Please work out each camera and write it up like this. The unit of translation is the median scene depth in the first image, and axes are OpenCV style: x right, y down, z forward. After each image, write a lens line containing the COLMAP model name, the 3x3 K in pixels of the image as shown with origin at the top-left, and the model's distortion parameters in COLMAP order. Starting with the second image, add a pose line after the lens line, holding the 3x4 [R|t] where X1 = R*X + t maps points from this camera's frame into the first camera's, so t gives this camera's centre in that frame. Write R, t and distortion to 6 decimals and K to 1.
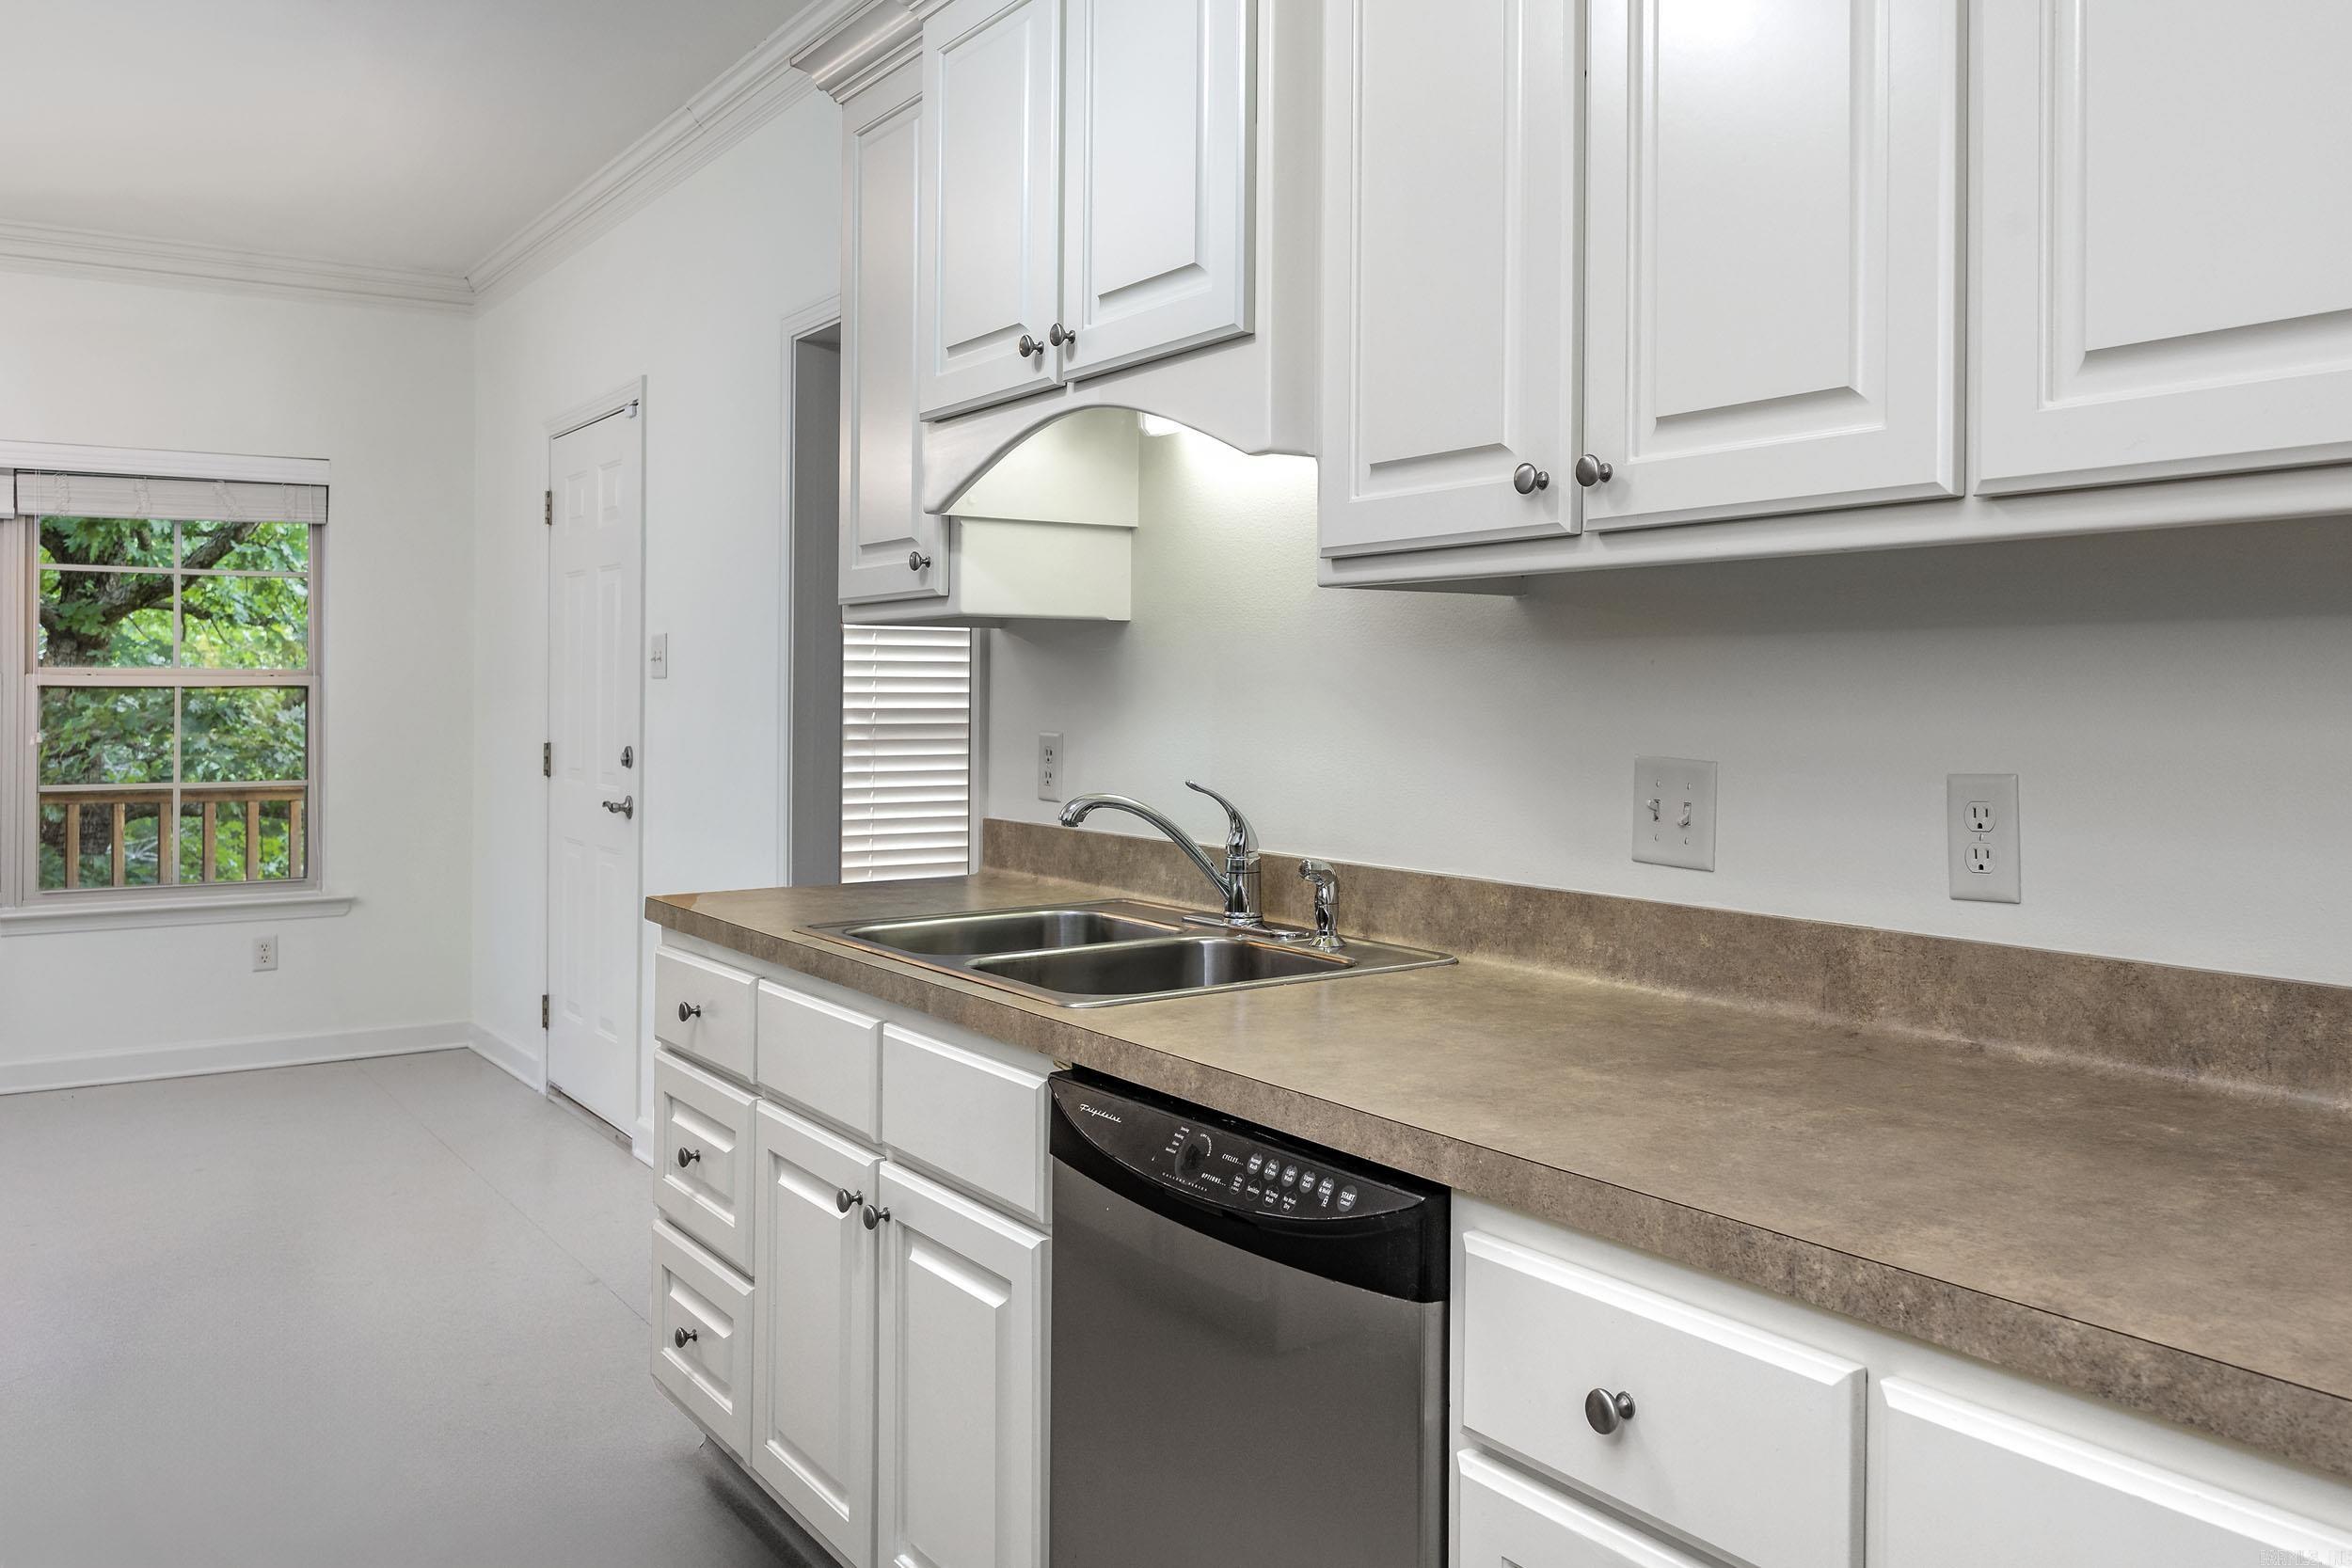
lens RADIAL K [[1895.3, 0, 1175.8], [0, 1895.3, 707.8], [0, 0, 1]] dist [-0.002061, 0.002595]
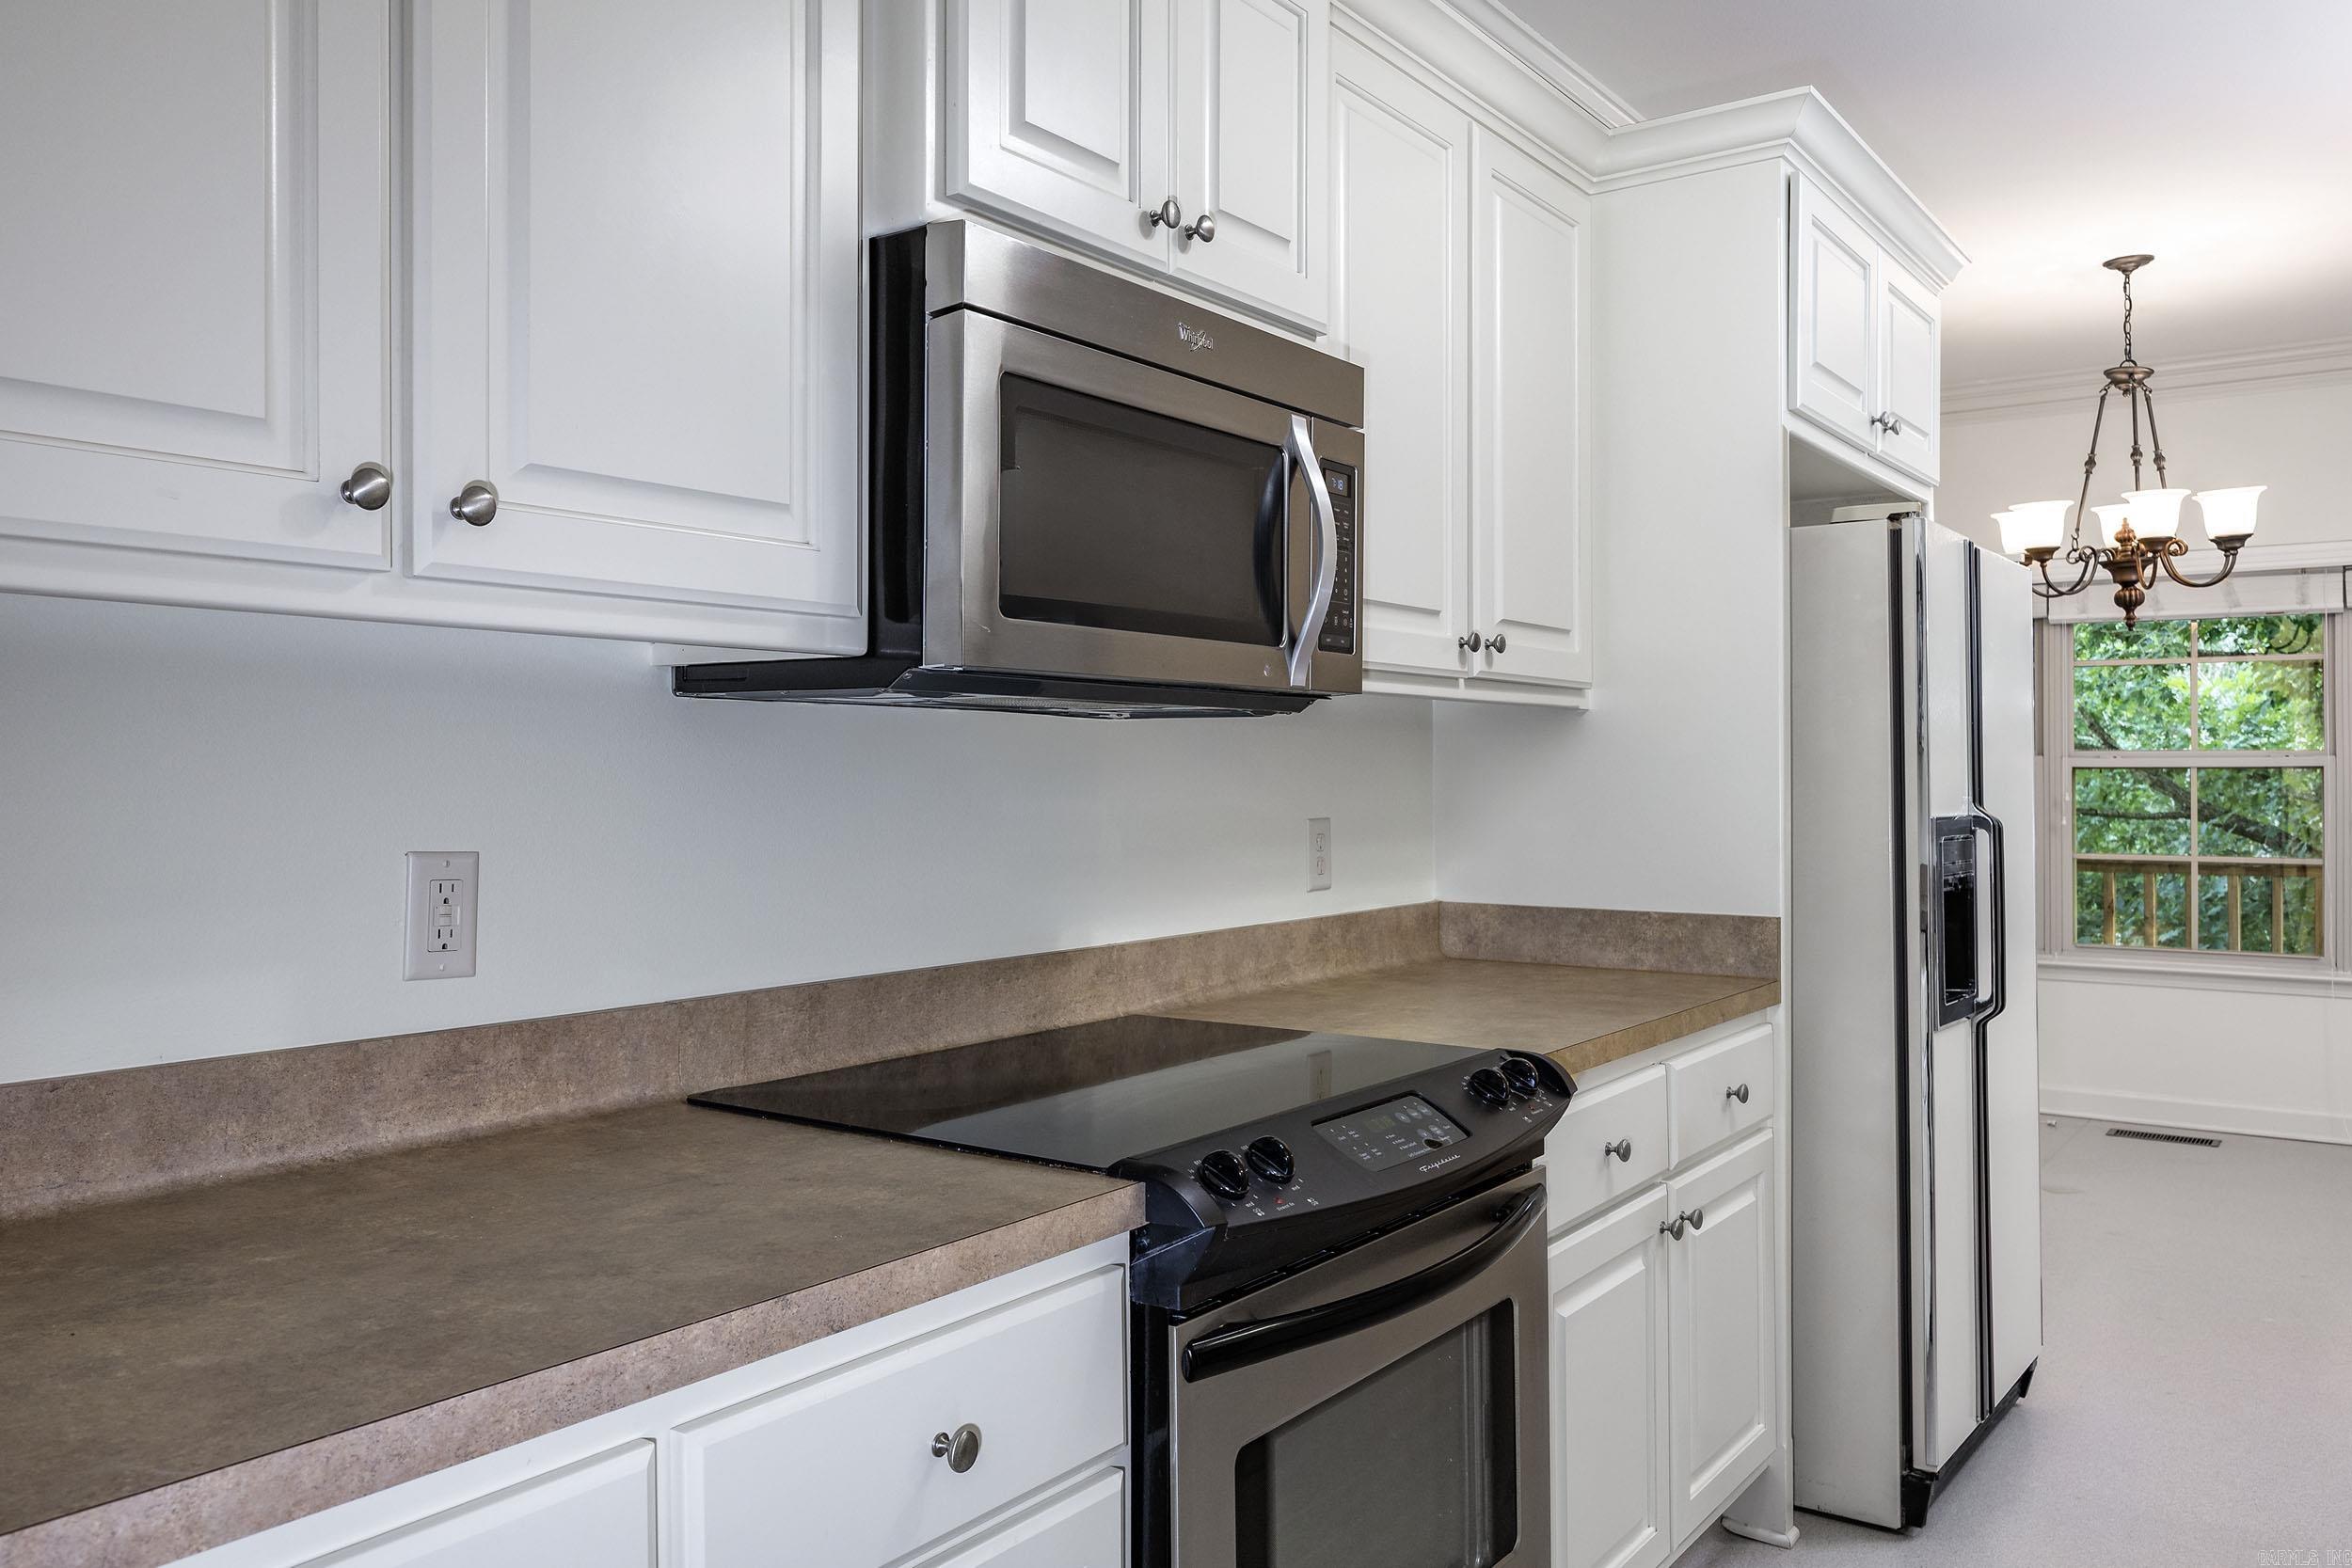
lens RADIAL K [[1757.0, 0, 1175.8], [0, 1757.0, 774.1], [0, 0, 1]] dist [0.003446, 0.003569]
pose [[0.354119, -0.003234, -0.935195, 0.213524], [-0.003058, 0.999985, -0.004616, -0.001146], [0.935195, 0.004495, 0.354104, 0.044007]]
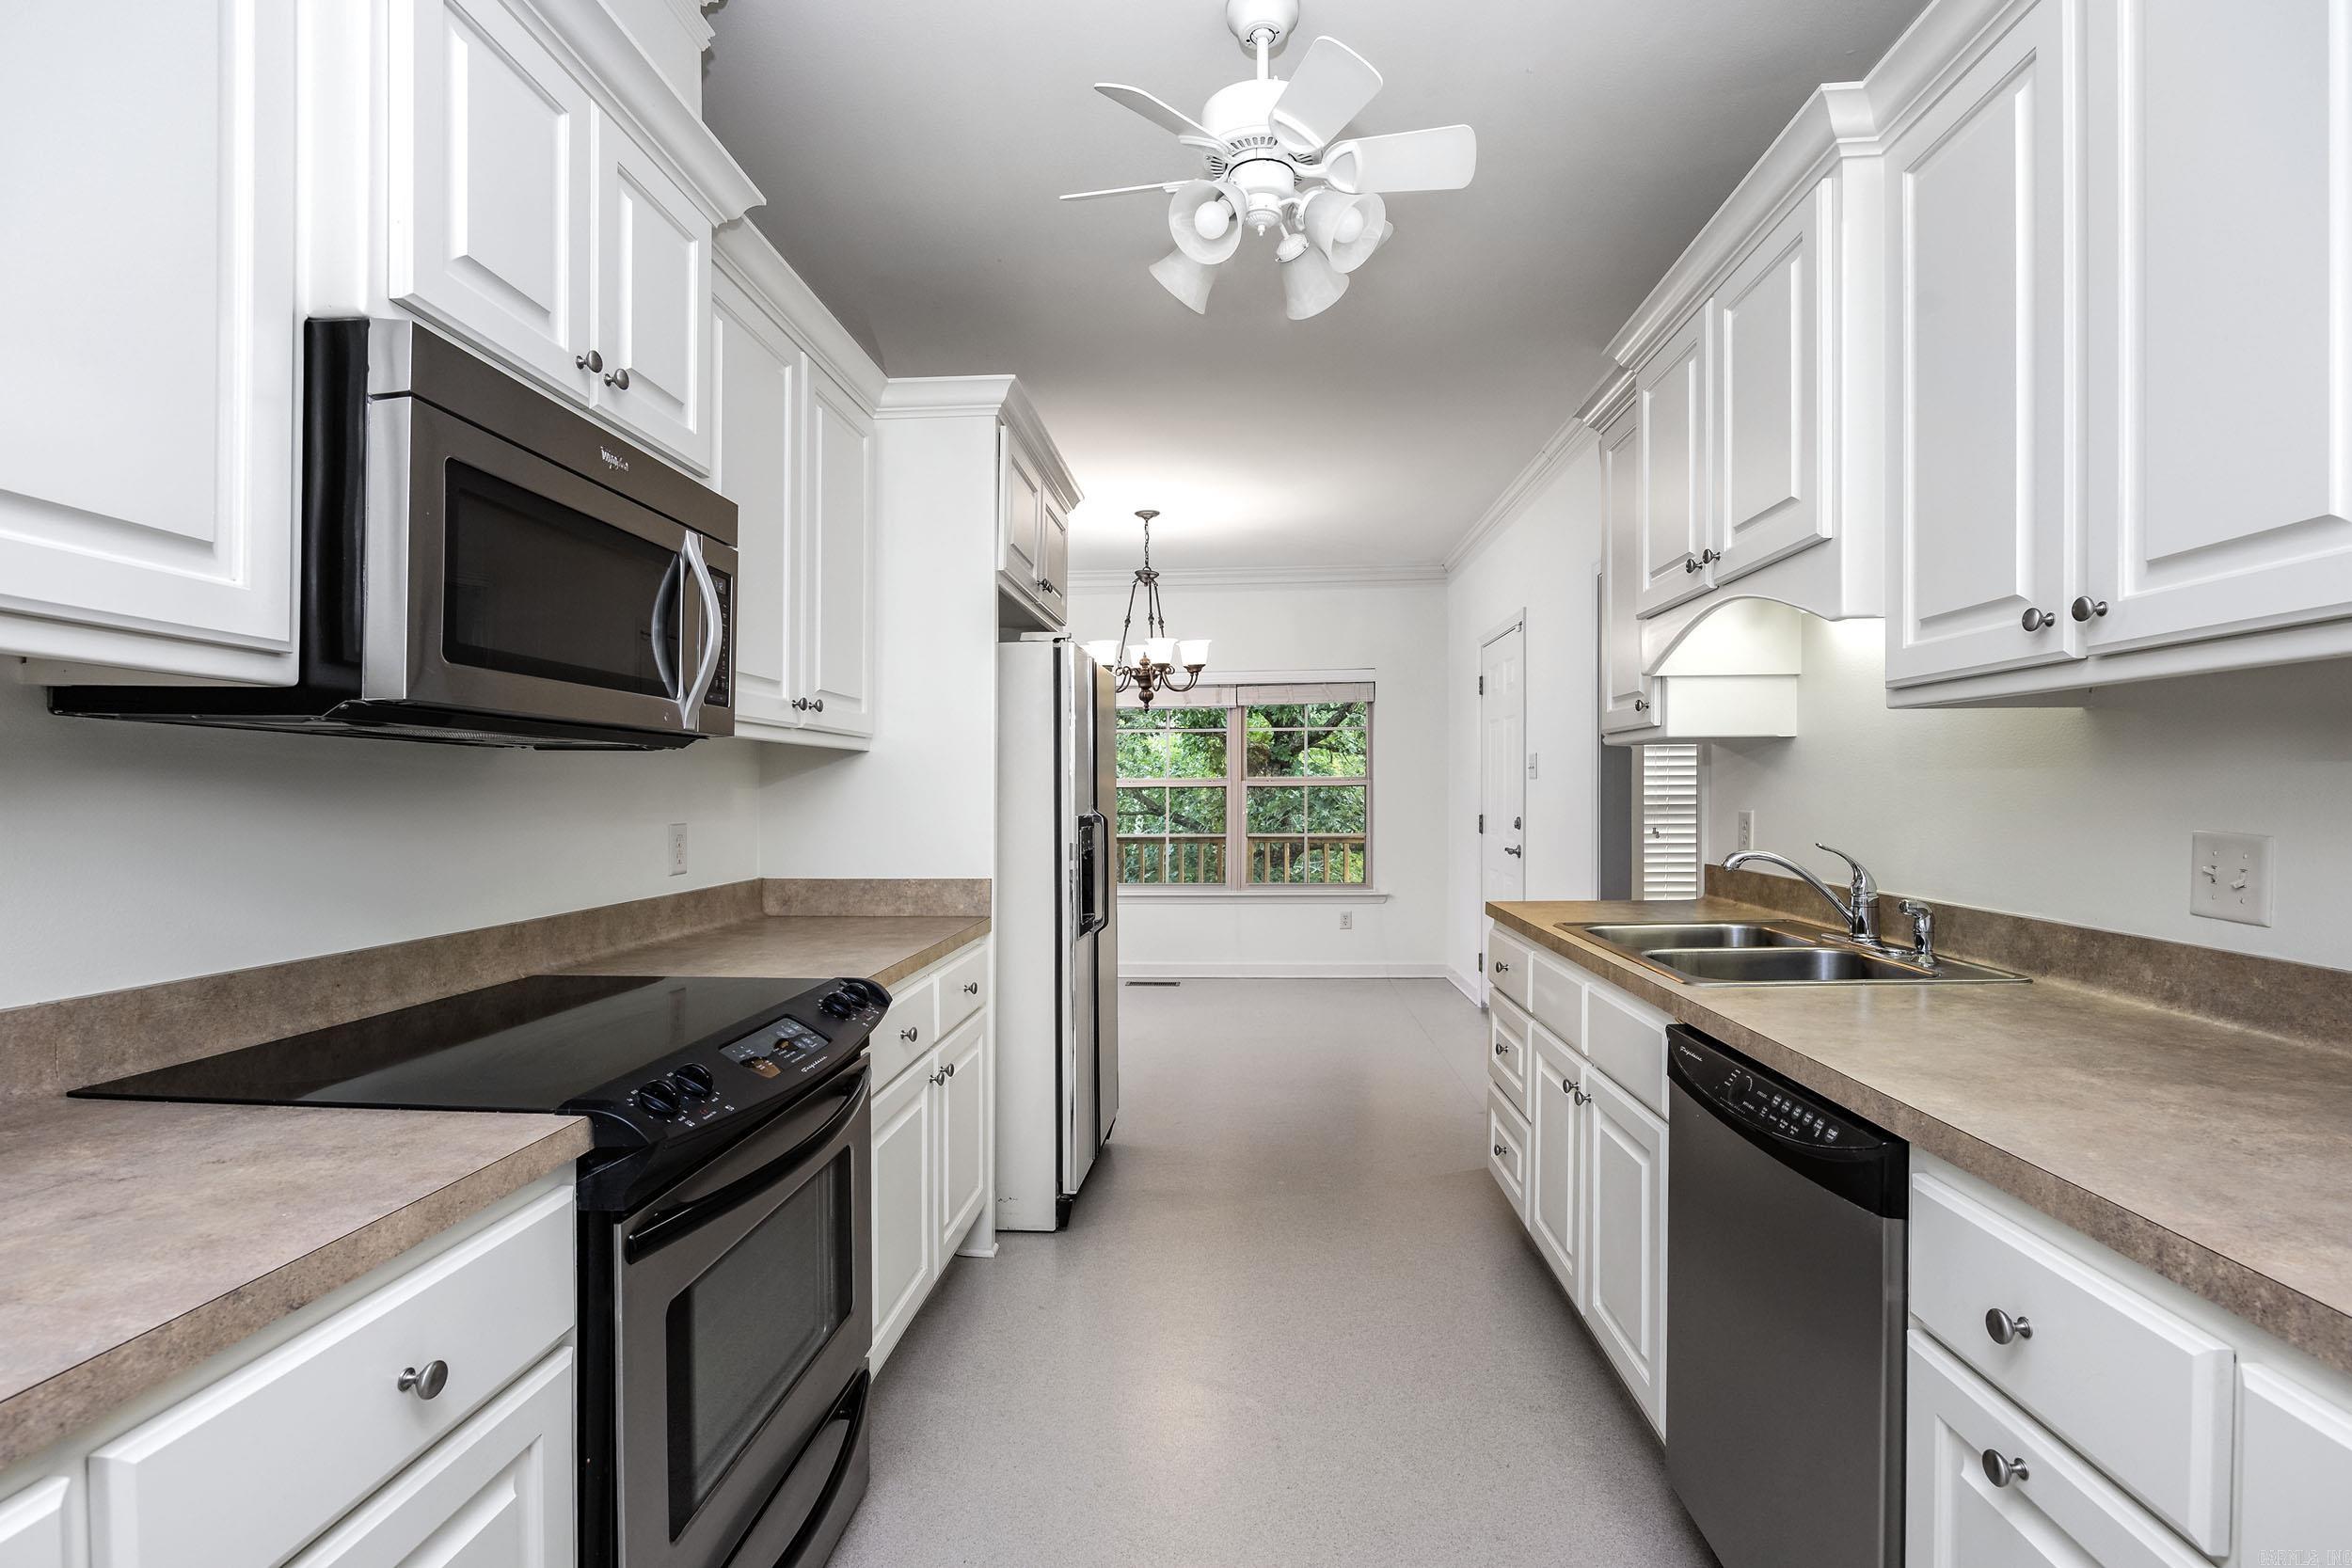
lens RADIAL K [[1057.2, 0, 1177.3], [0, 1057.2, 795.5], [0, 0, 1]] dist [-0.001634, -0.000753]
pose [[0.792676, -0.005810, -0.609616, 0.126483], [0.006192, 0.999980, -0.001479, -0.000563], [0.609612, -0.002602, 0.792696, 0.039983]]
